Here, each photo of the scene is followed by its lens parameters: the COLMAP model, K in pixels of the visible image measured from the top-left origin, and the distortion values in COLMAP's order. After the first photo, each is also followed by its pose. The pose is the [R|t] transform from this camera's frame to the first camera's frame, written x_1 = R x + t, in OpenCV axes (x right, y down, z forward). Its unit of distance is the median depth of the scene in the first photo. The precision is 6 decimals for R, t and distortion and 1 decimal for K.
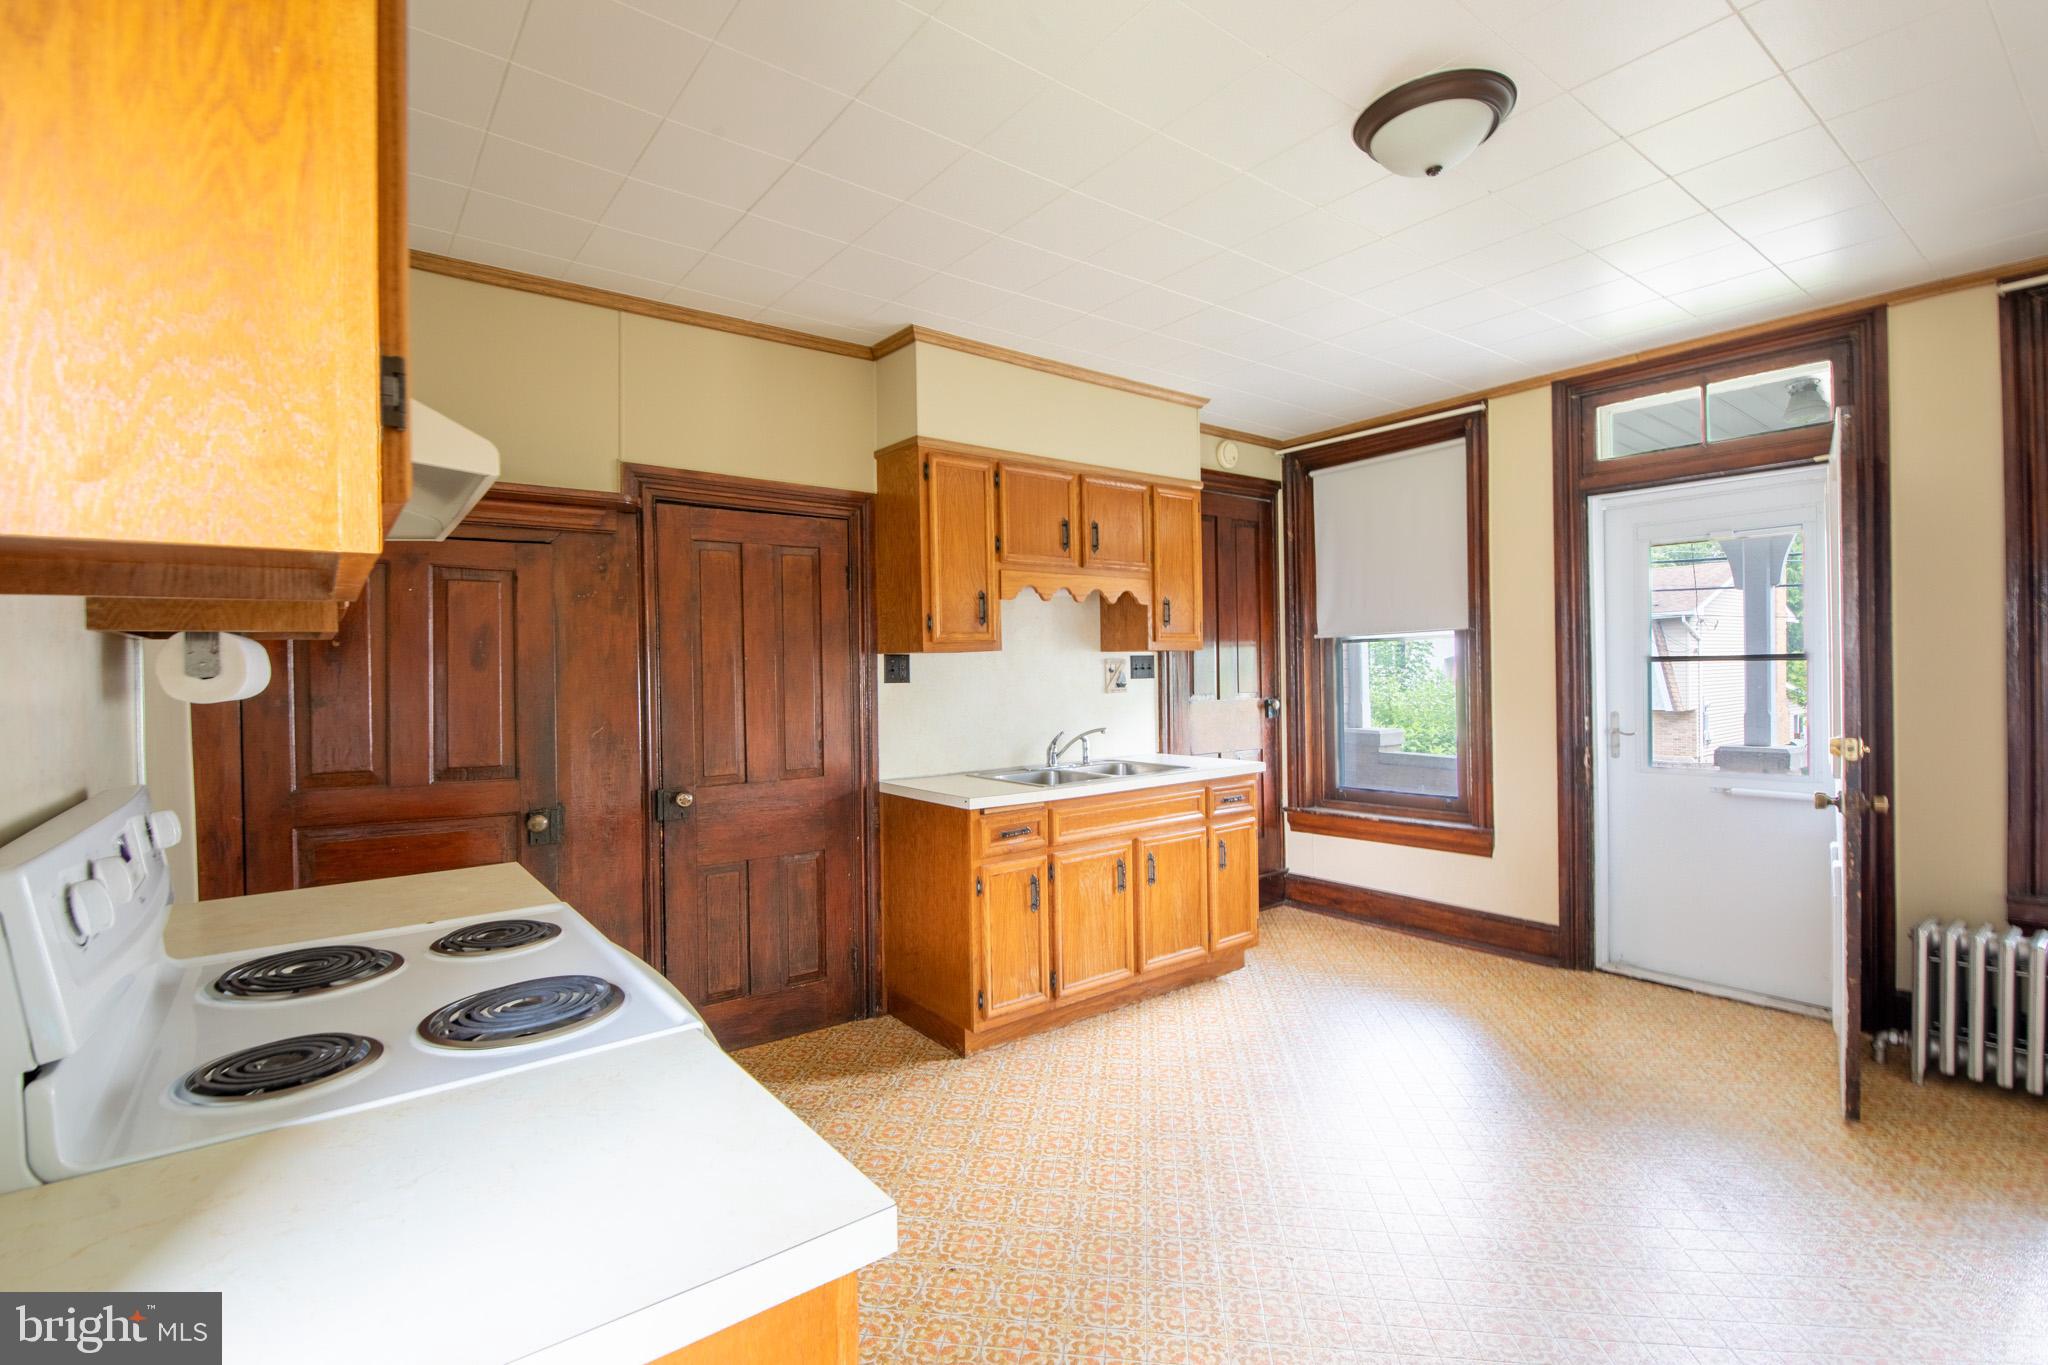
lens RADIAL K [[953.4, 0, 1020.6], [0, 953.4, 666.2], [0, 0, 1]] dist [0.003664, 0.003283]
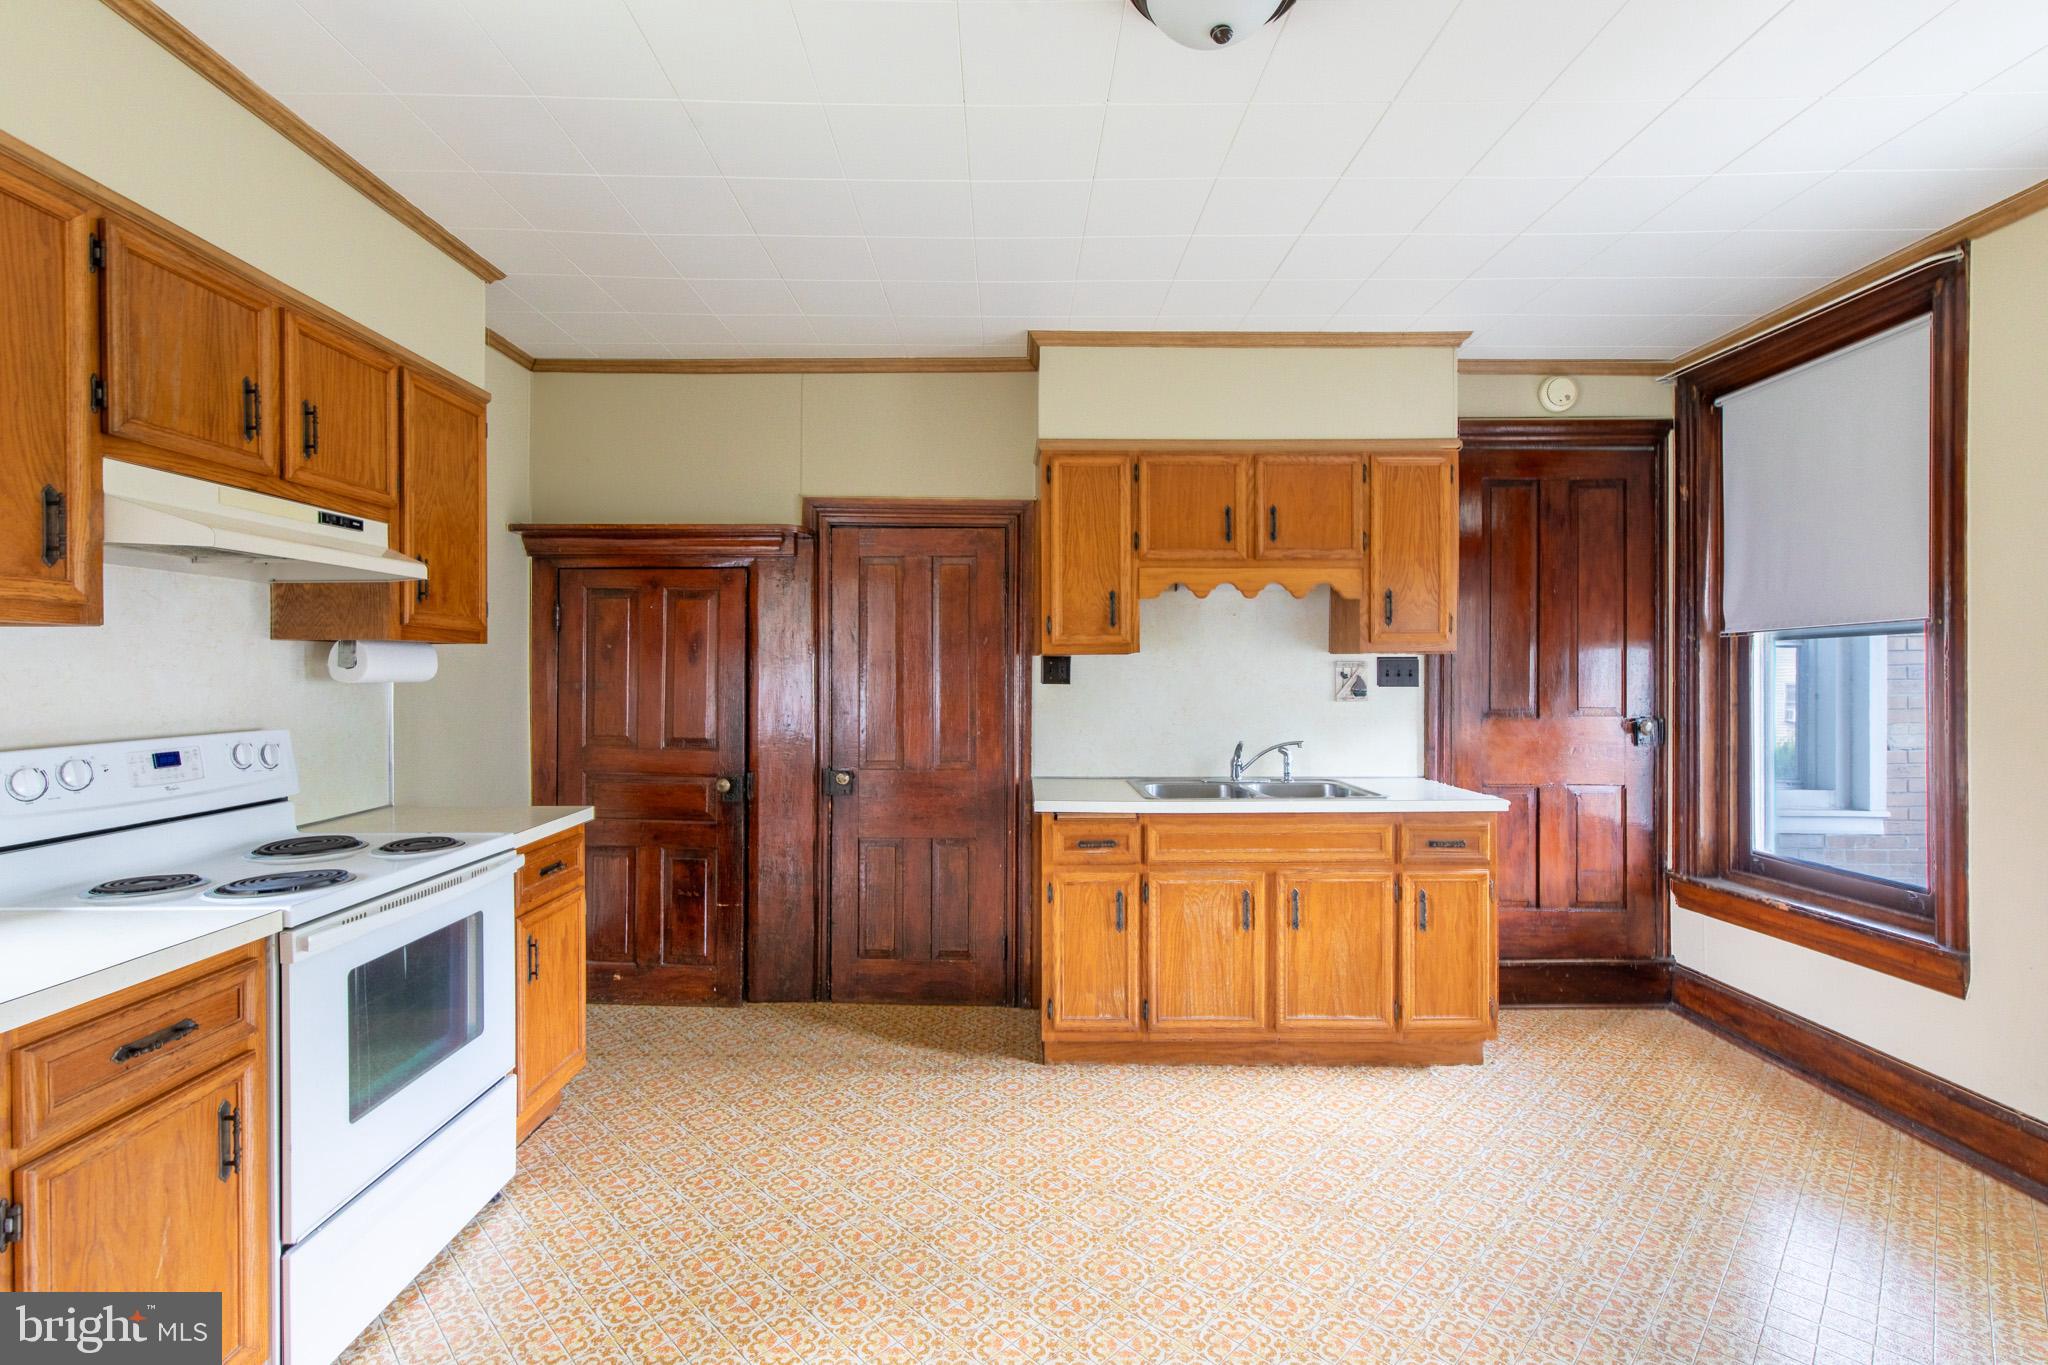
lens RADIAL K [[953.4, 0, 984.4], [0, 953.4, 661.8], [0, 0, 1]] dist [0.003664, 0.003283]
pose [[0.782593, 0.008967, -0.622469, 0.443571], [-0.012453, 0.999922, -0.001252, -0.004086], [0.622409, 0.008731, 0.782643, 0.160208]]
